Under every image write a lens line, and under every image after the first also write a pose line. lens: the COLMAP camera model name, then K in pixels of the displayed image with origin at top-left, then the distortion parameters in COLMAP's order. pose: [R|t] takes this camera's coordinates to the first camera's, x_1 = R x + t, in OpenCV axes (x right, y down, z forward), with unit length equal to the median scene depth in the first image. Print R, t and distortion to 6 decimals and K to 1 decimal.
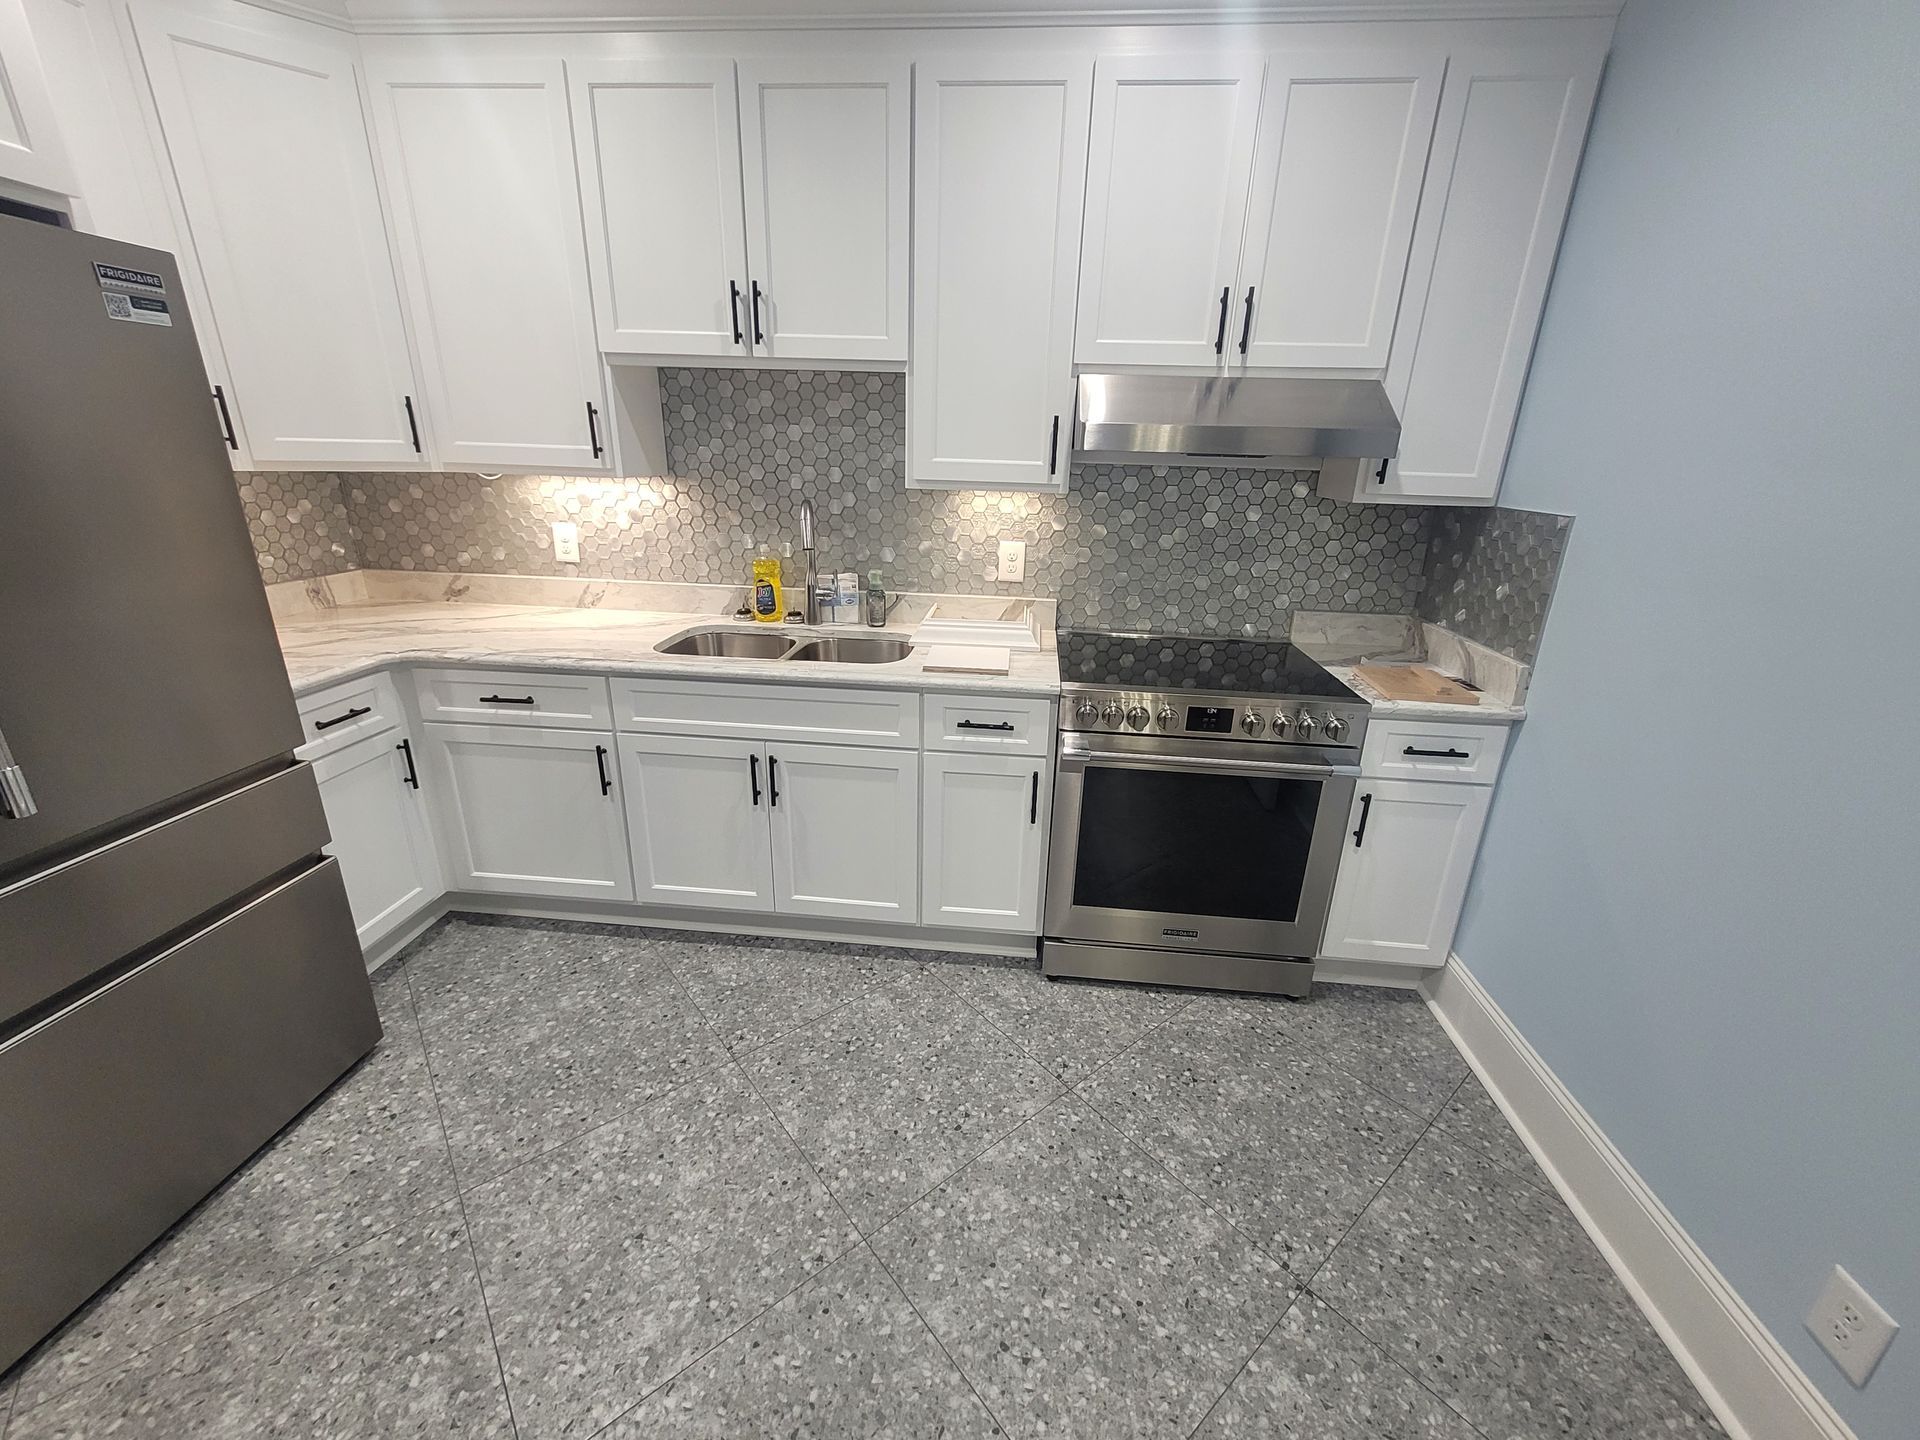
lens RADIAL K [[771.2, 0, 961.8], [0, 771.2, 715.6], [0, 0, 1]] dist [0.000965, 0.002000]
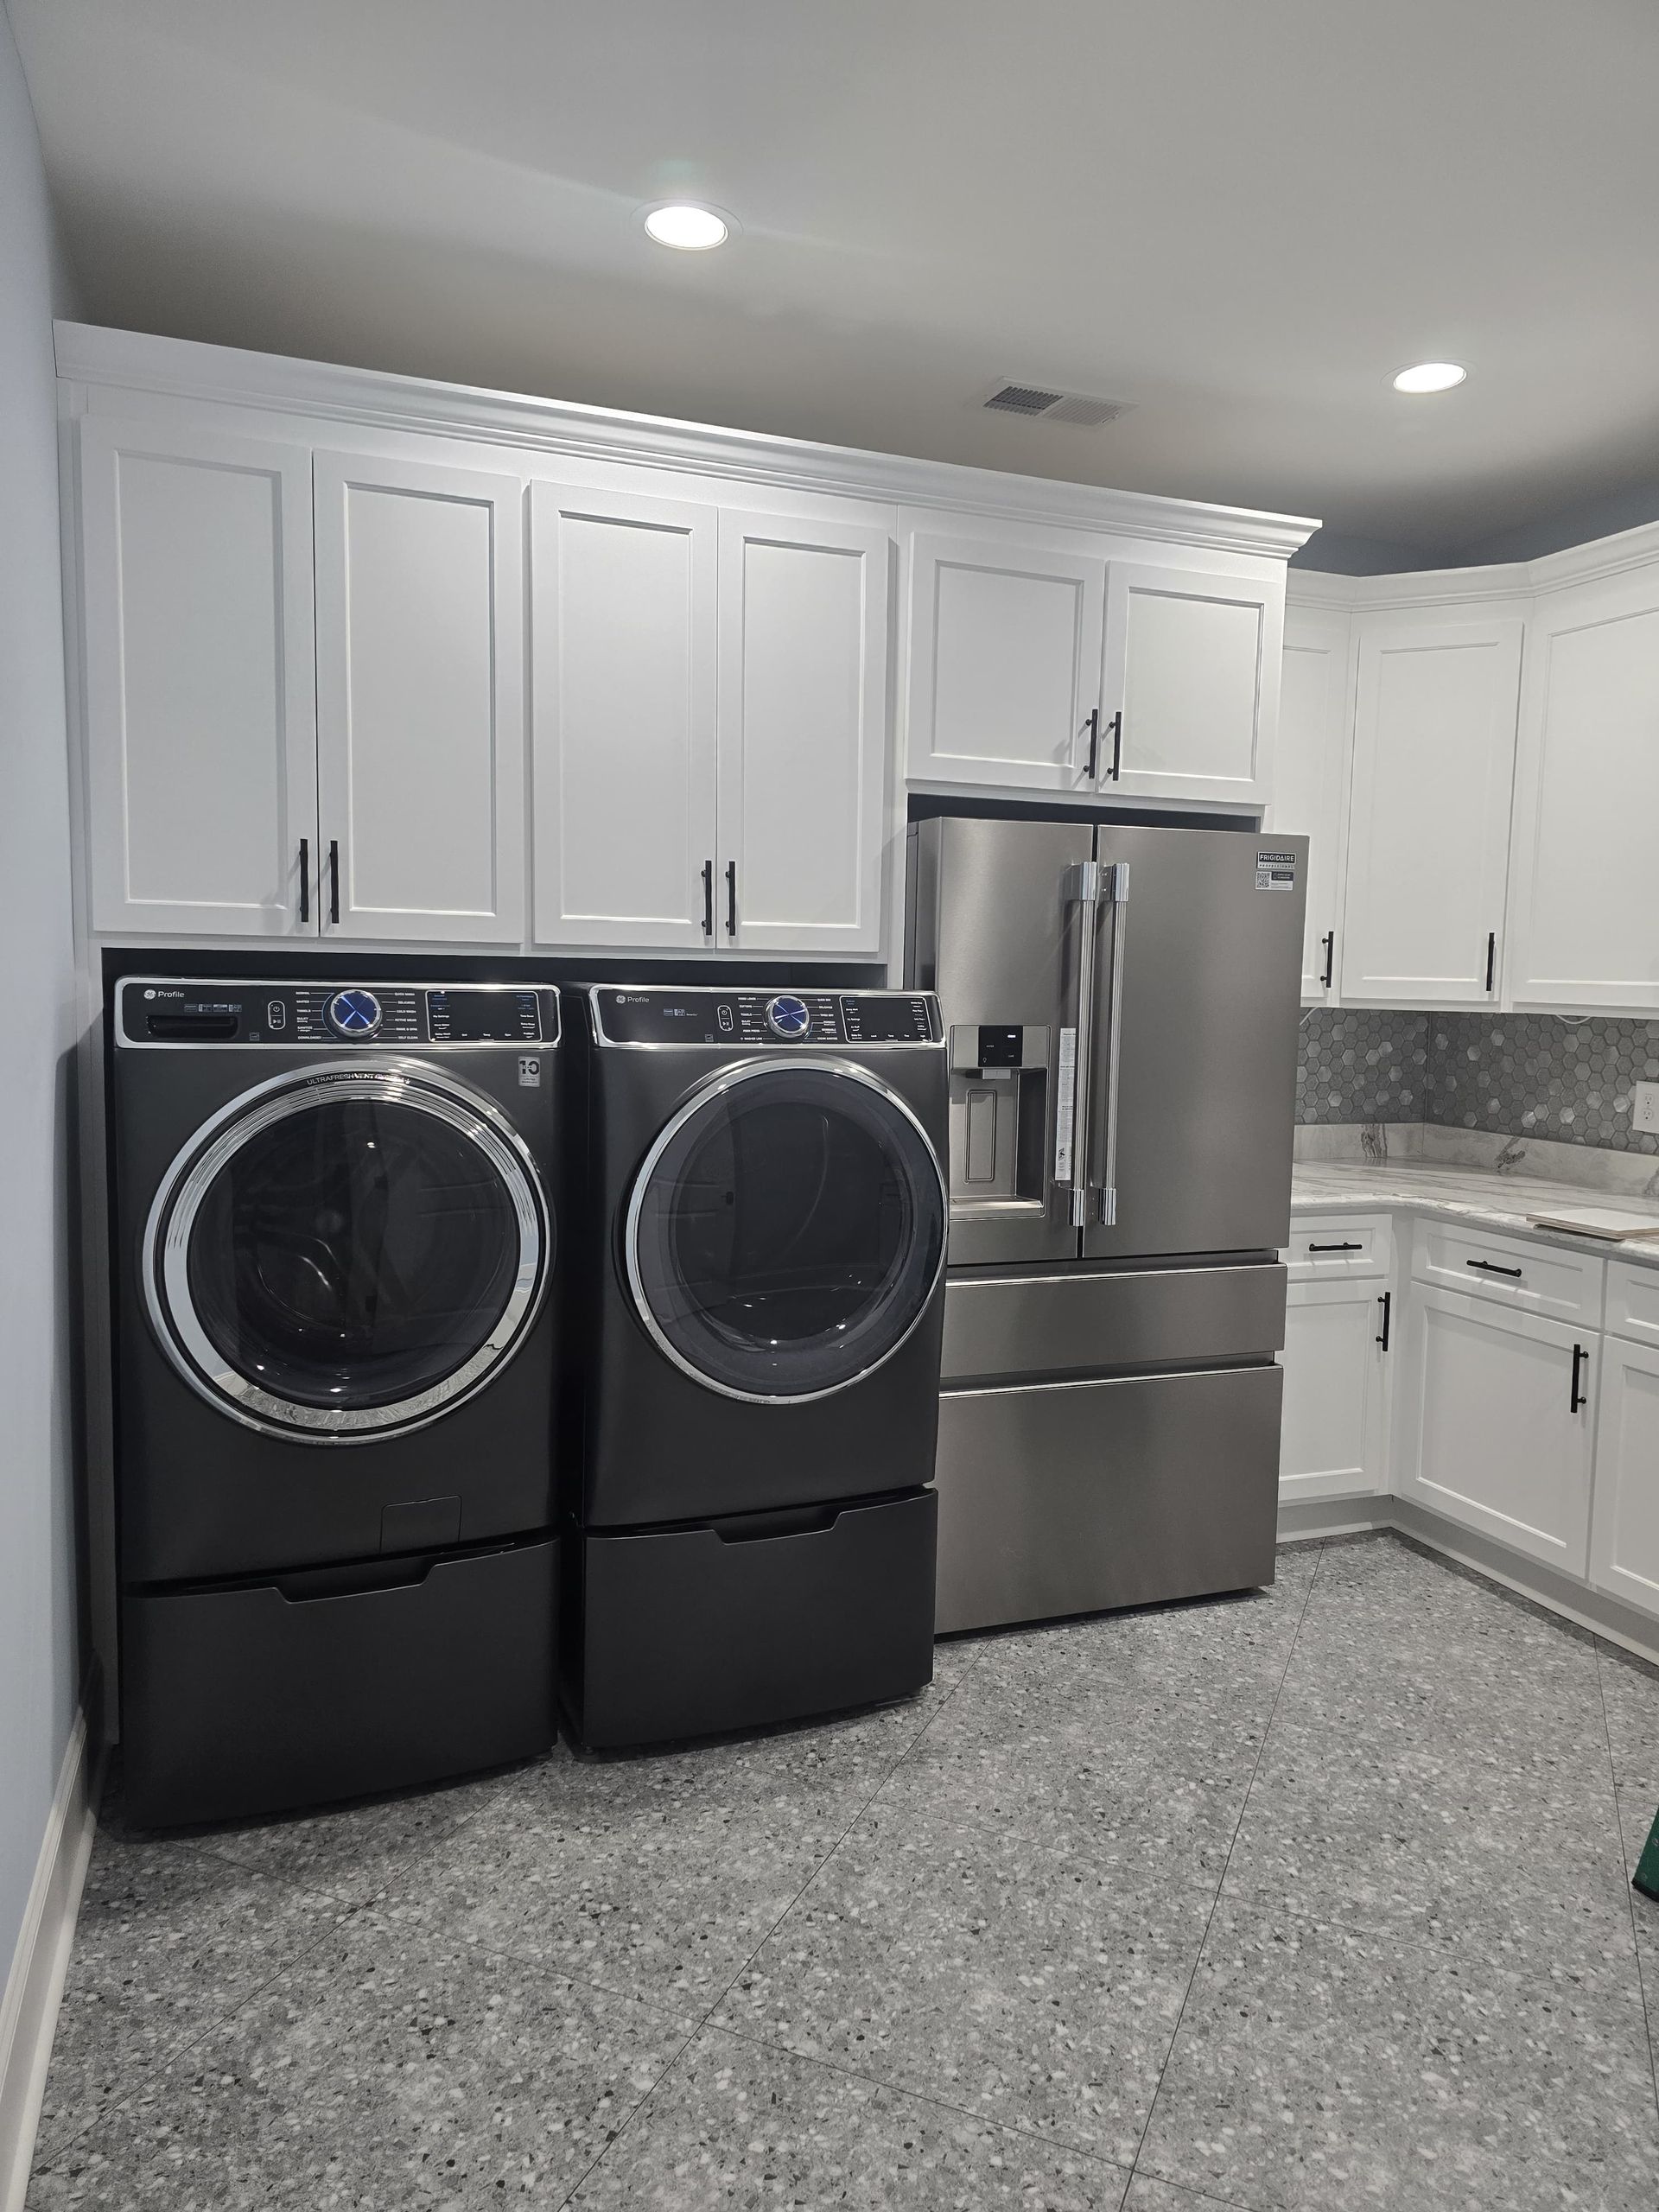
lens RADIAL K [[1480.3, 0, 852.4], [0, 1480.3, 1093.5], [0, 0, 1]] dist [0.060012, -0.047601]
pose [[0.448733, 0.056717, -0.891864, 0.551924], [-0.302890, 0.948567, -0.092074, 0.165500], [0.840771, 0.311453, 0.442833, -0.375415]]
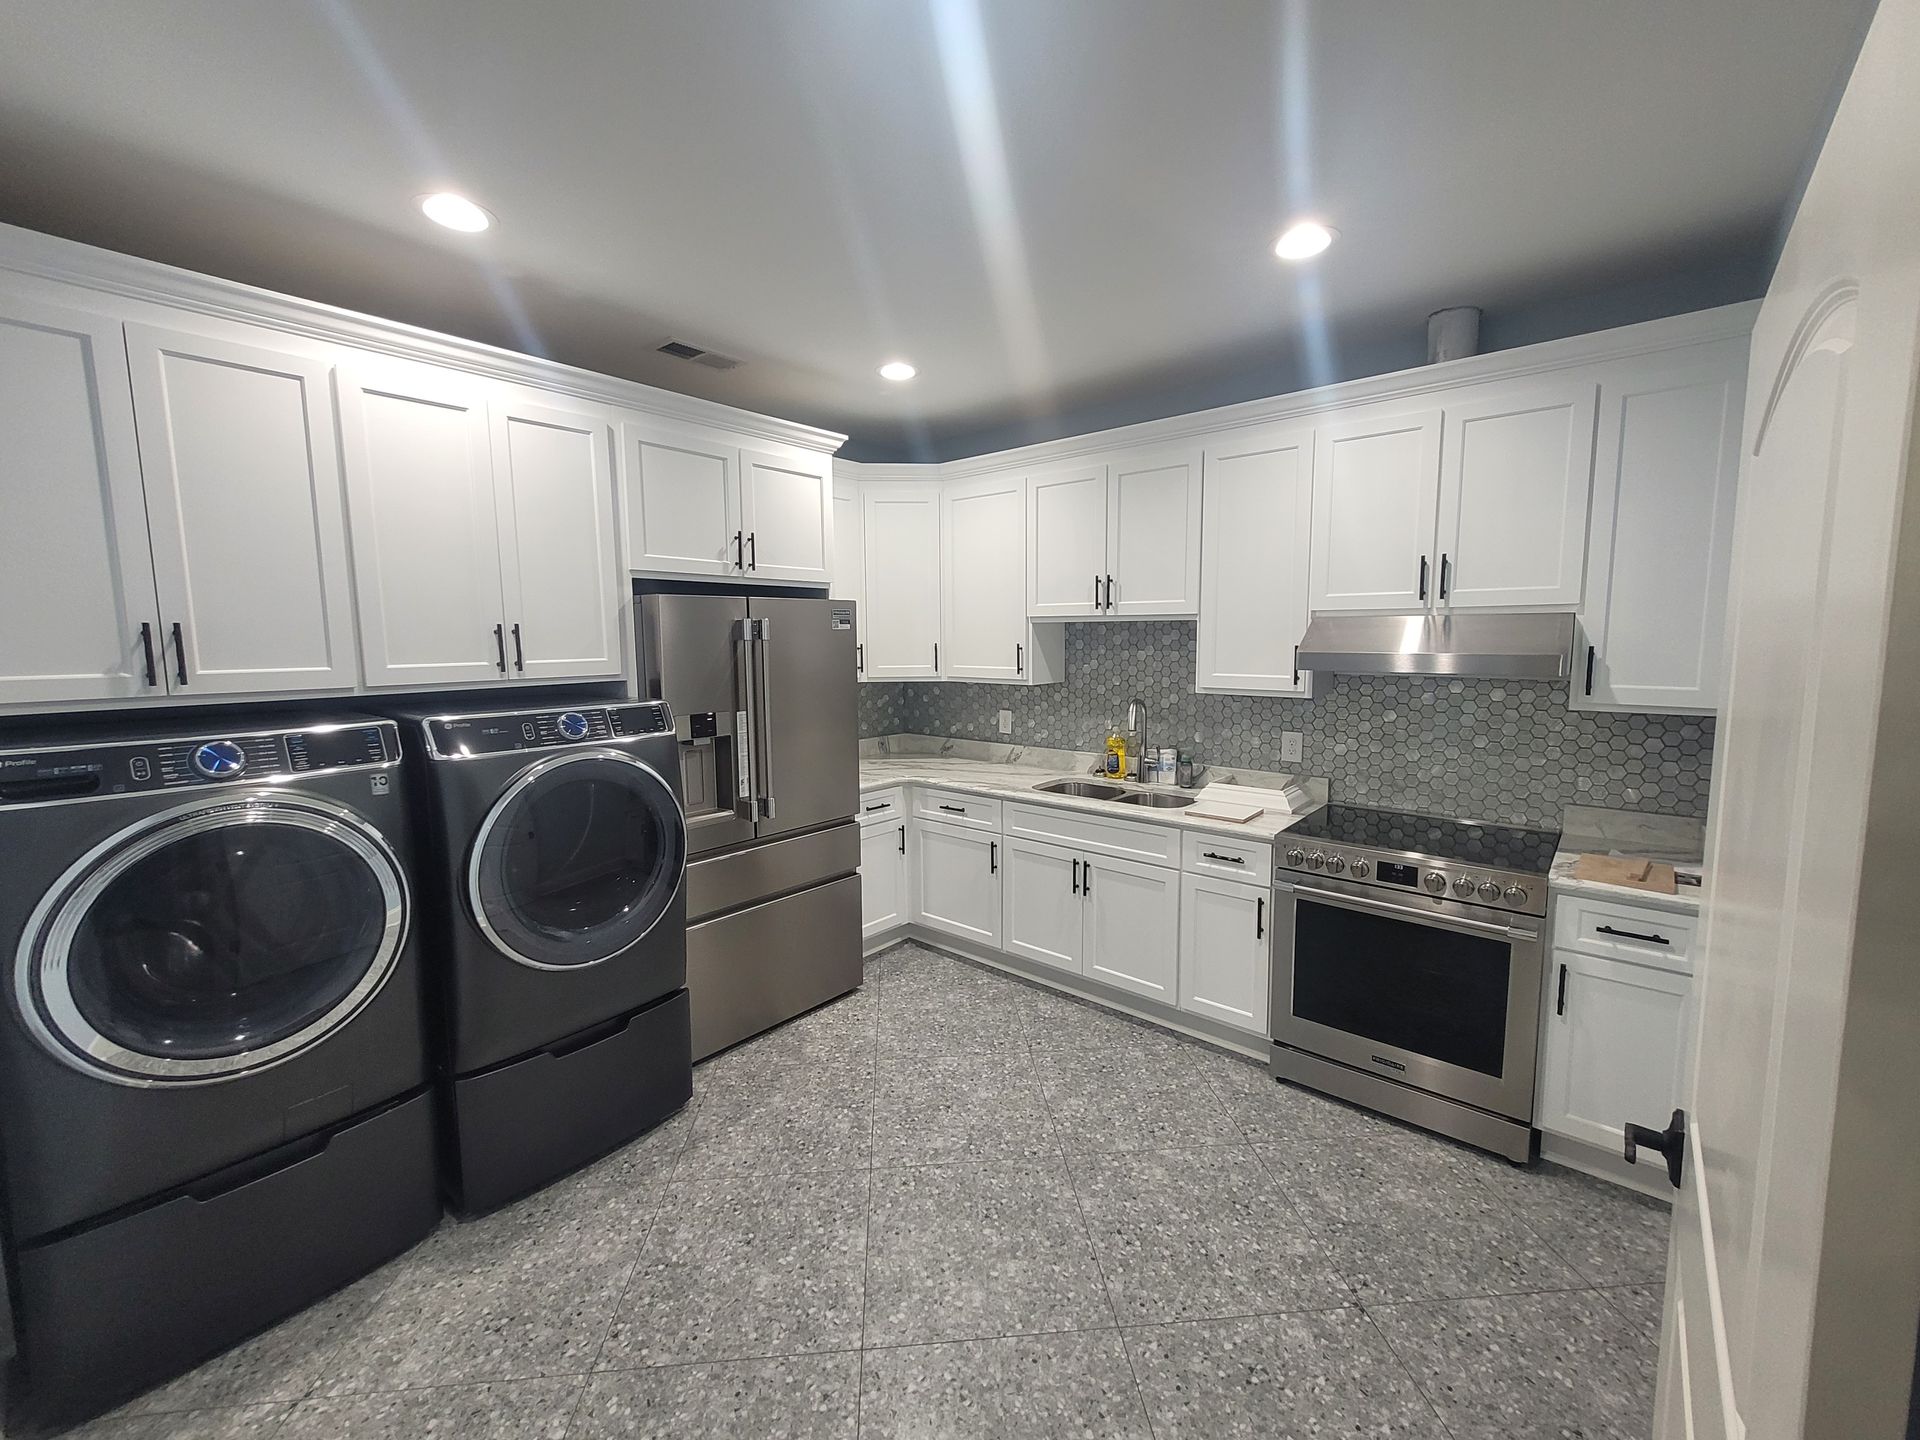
lens RADIAL K [[771.2, 0, 962.4], [0, 771.2, 718.0], [0, 0, 1]] dist [0.000965, 0.002000]
pose [[0.819028, 0.029228, -0.573009, 0.429166], [-0.161269, 0.970166, -0.181023, 0.095068], [0.550623, 0.240672, 0.799307, -0.434634]]
